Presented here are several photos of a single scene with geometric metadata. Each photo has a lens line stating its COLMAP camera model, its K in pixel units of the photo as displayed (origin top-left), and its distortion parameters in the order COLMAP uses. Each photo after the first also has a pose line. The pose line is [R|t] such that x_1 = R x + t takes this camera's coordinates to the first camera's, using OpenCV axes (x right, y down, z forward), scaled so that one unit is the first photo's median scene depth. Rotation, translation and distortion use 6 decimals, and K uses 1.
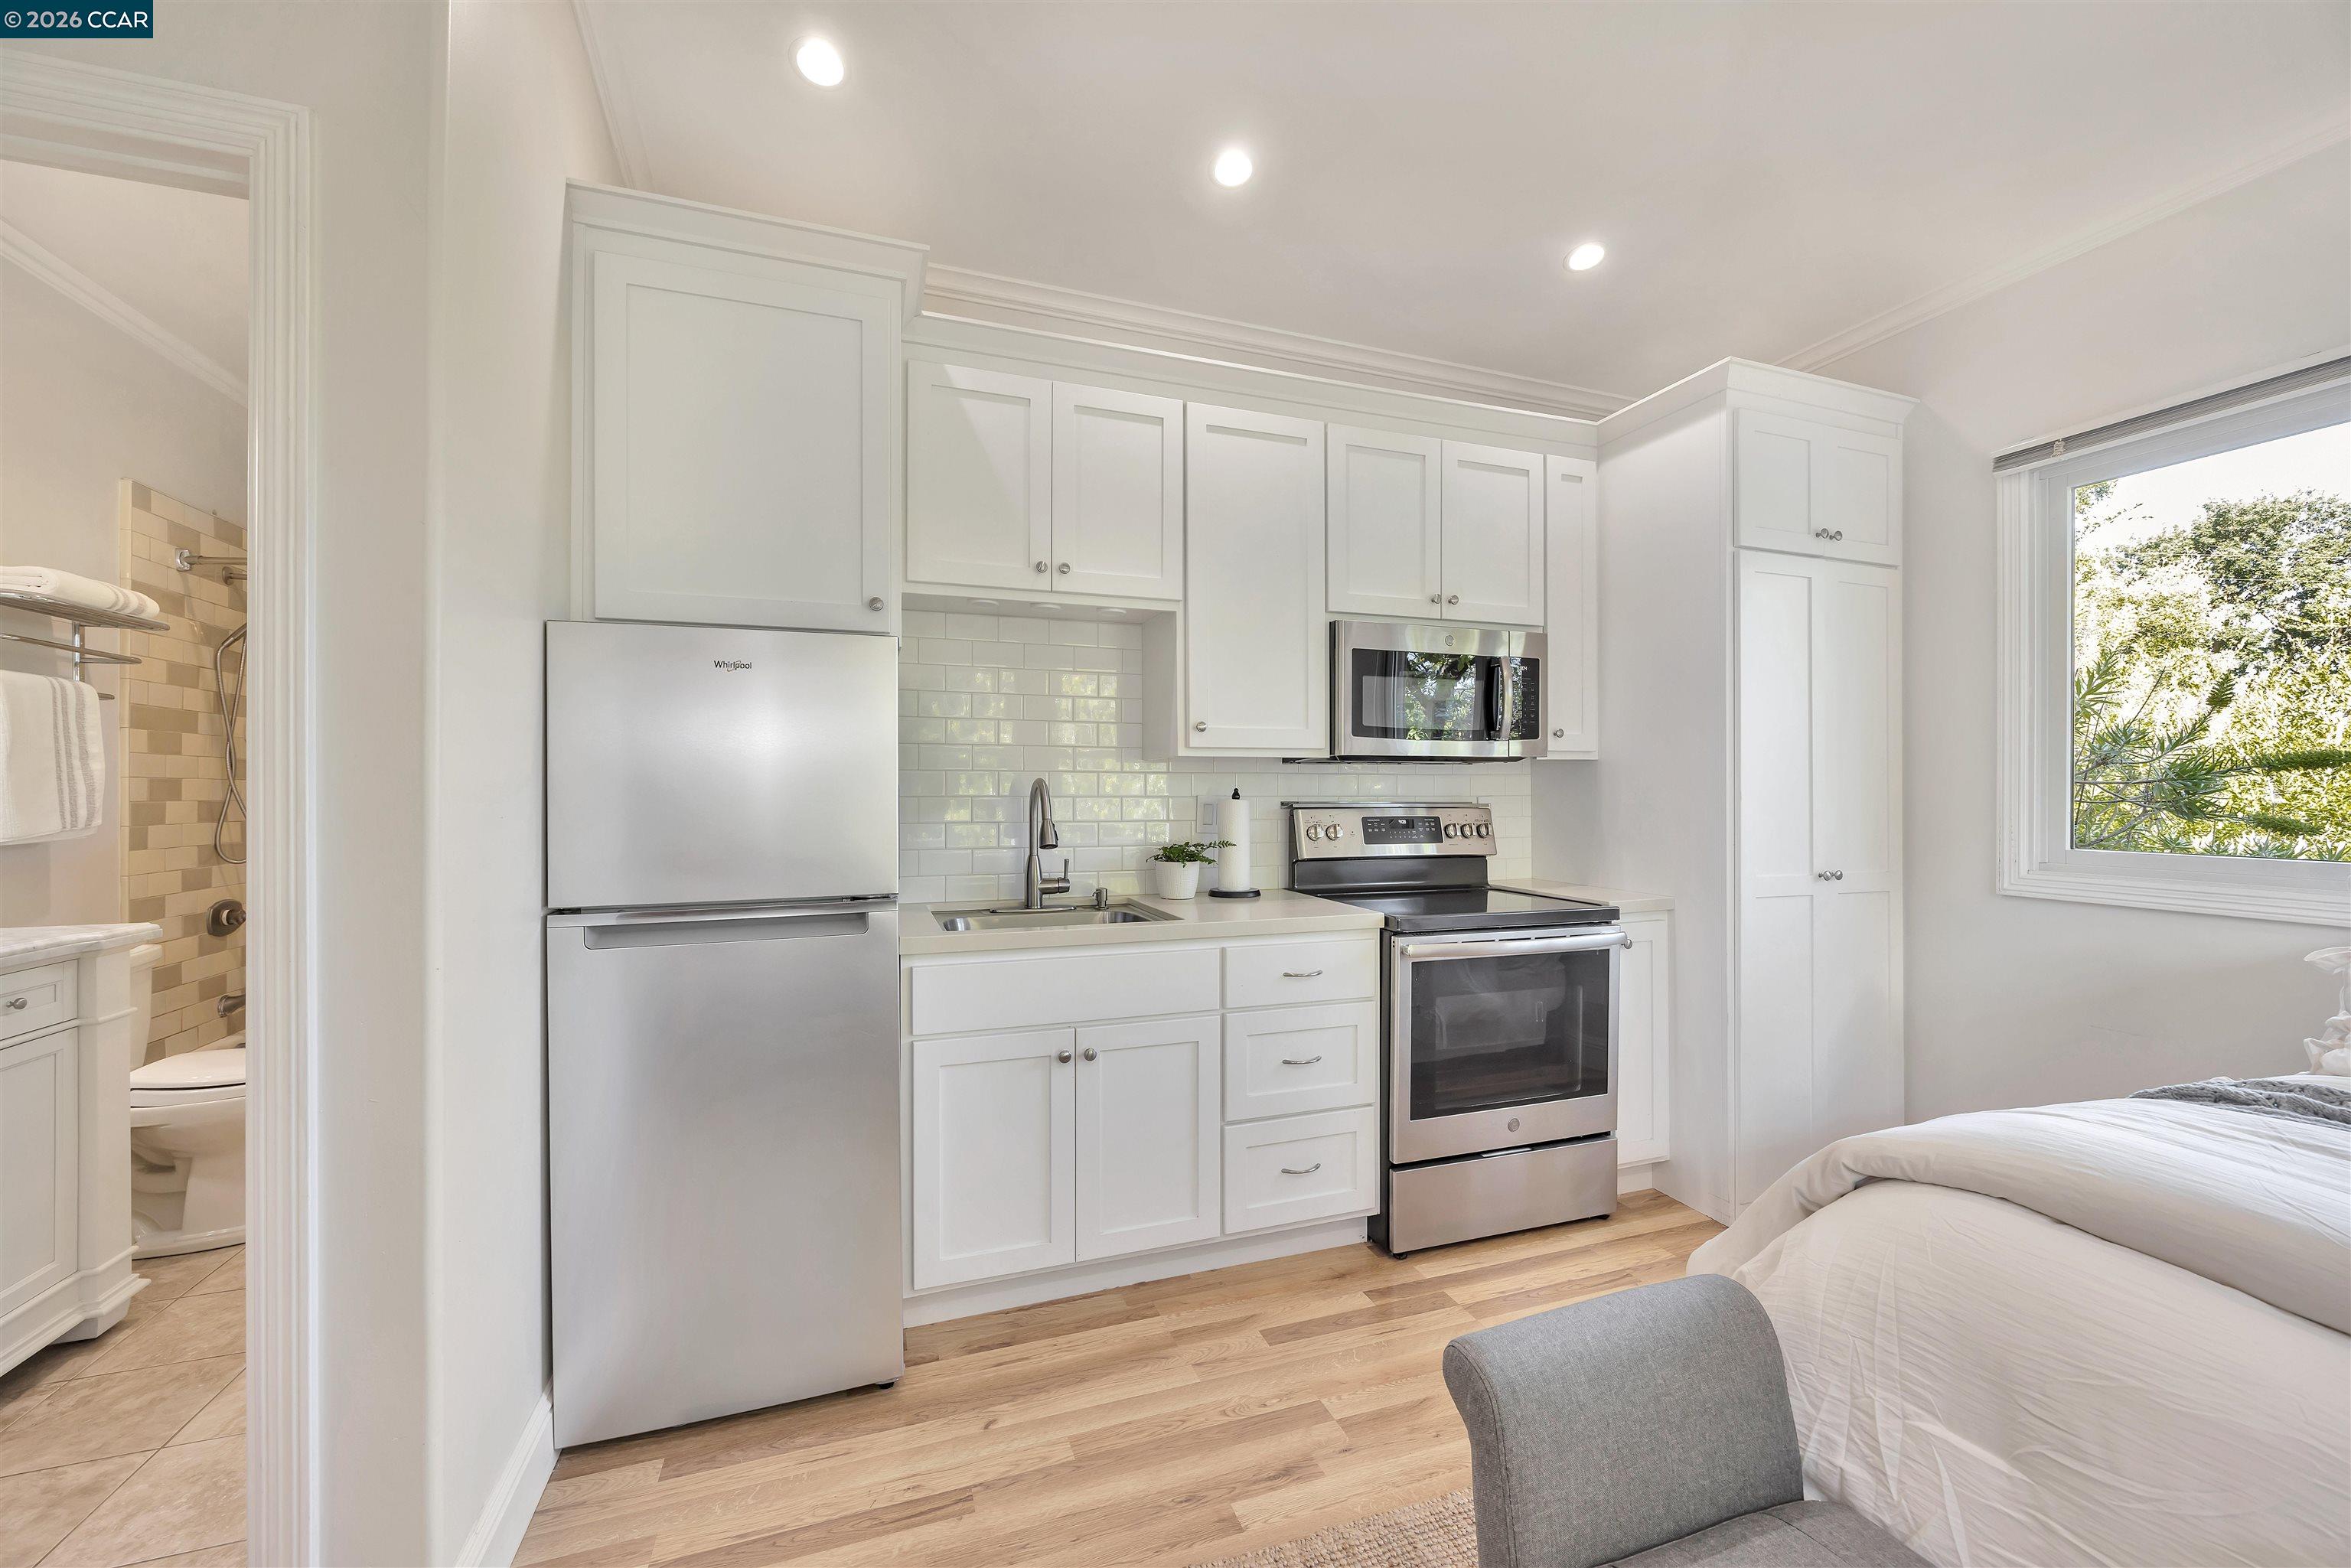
lens RADIAL K [[906.2, 0, 1165.3], [0, 906.2, 792.3], [0, 0, 1]] dist [0.000818, 0.000302]
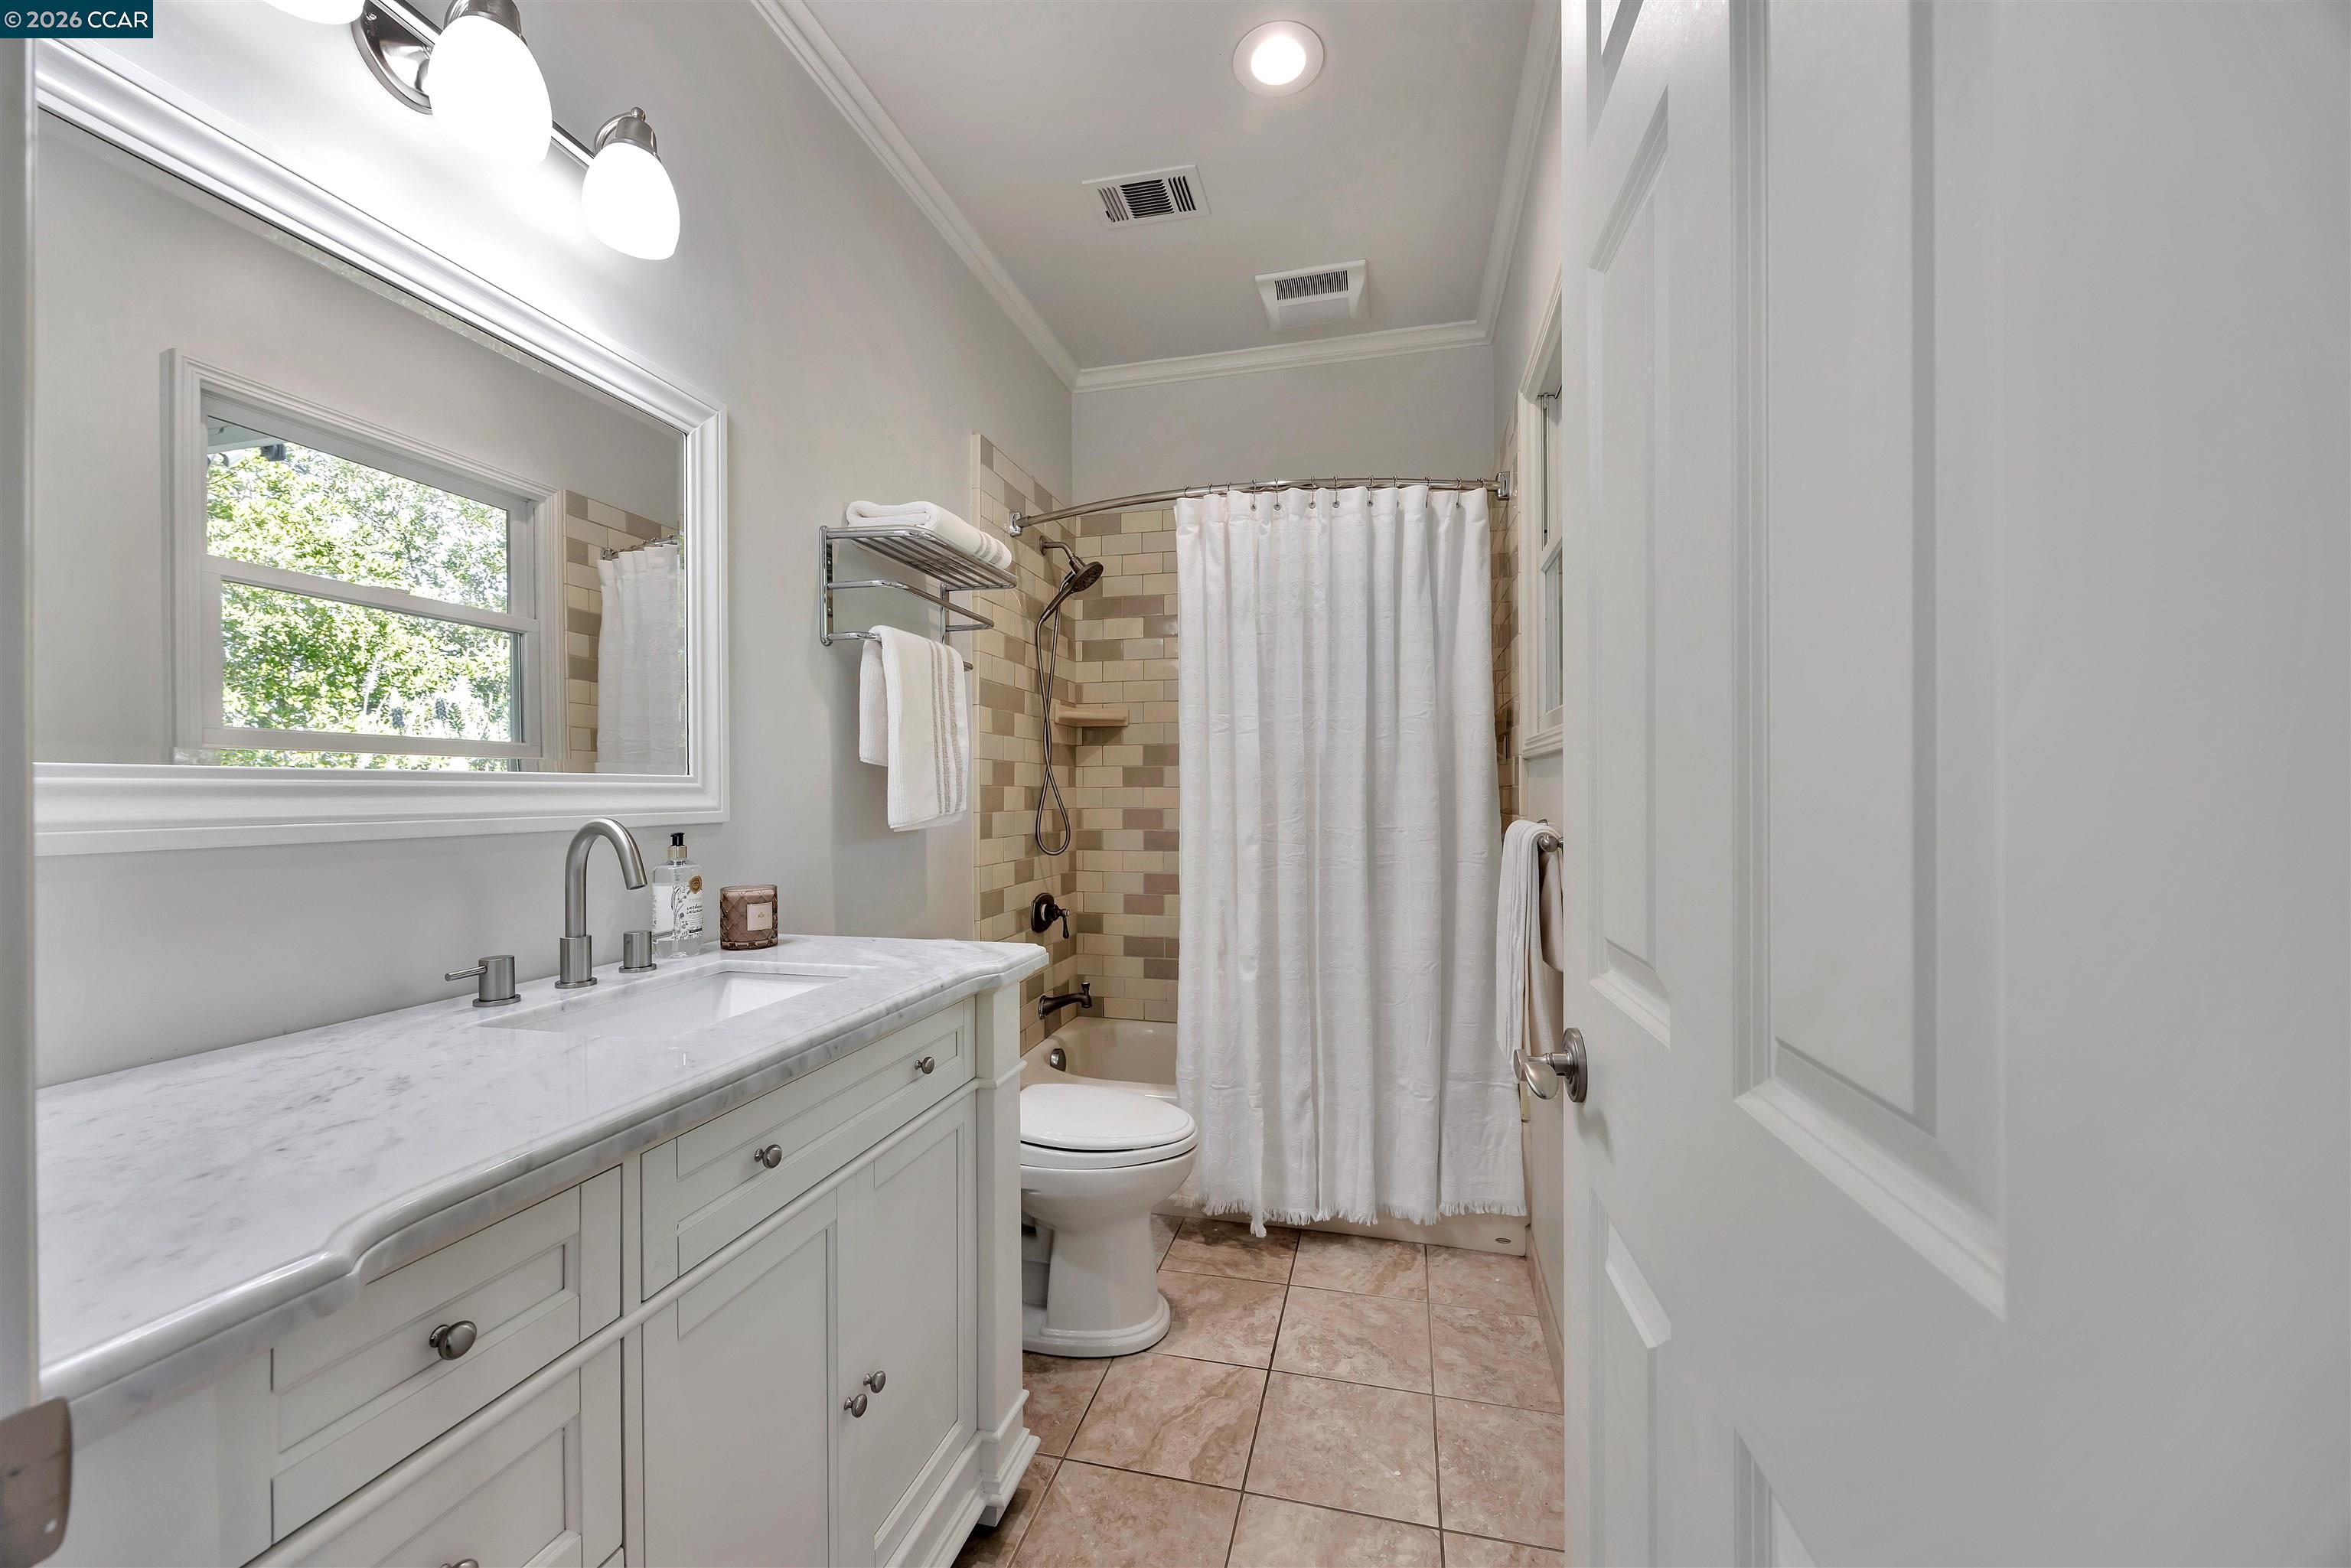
lens RADIAL K [[906.2, 0, 1184.0], [0, 906.2, 790.7], [0, 0, 1]] dist [0.000818, 0.000302]
pose [[0.837986, -0.007579, -0.545639, -0.467744], [0.007180, 0.999970, -0.002864, 0.019236], [0.545645, -0.001517, 0.838015, 0.343945]]
